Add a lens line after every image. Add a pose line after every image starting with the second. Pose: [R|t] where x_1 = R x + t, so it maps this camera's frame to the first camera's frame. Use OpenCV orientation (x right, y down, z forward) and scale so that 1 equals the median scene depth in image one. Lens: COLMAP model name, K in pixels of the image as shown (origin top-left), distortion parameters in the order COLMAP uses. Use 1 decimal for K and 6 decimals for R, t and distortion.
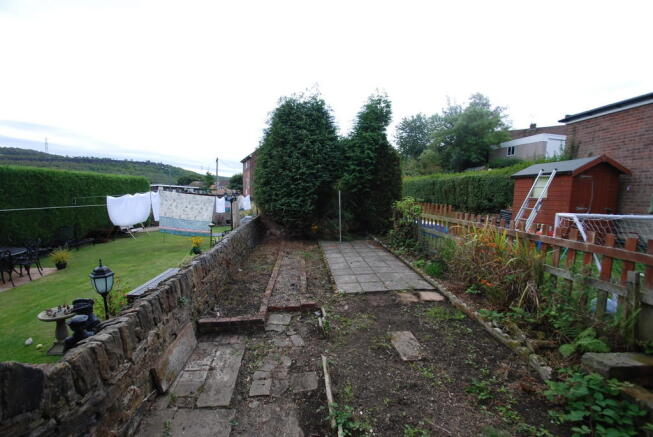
lens RADIAL K [[280.5, 0, 321.6], [0, 280.5, 231.7], [0, 0, 1]] dist [0.003370, -0.009297]
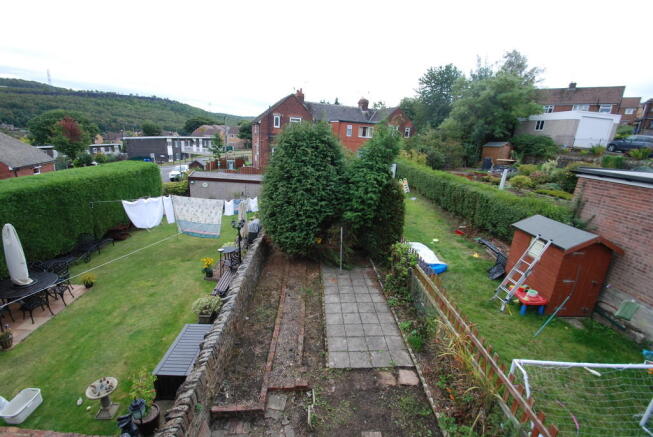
lens RADIAL K [[286.0, 0, 322.2], [0, 286.0, 228.4], [0, 0, 1]] dist [0.001191, -0.009358]
pose [[0.998480, 0.042396, -0.035205, 0.028814], [-0.035497, 0.983467, 0.177576, -0.324873], [0.042151, -0.176057, 0.983477, -0.039531]]
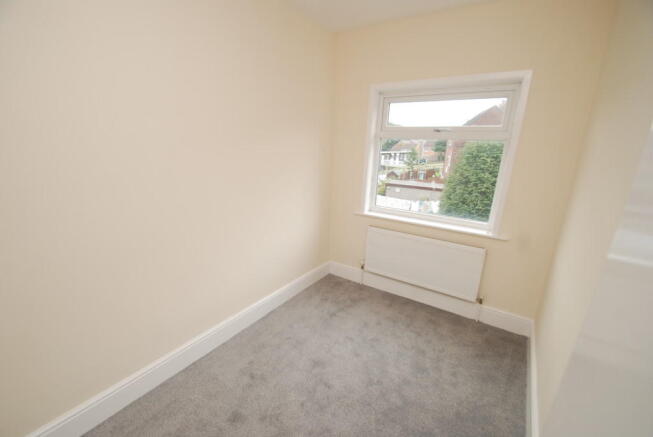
lens RADIAL K [[286.0, 0, 322.2], [0, 286.0, 228.4], [0, 0, 1]] dist [0.001191, -0.009358]
pose [[0.778015, 0.161300, -0.607186, 0.169315], [-0.072057, 0.983011, 0.168810, -0.283722], [0.624100, -0.087585, 0.776420, -0.399564]]
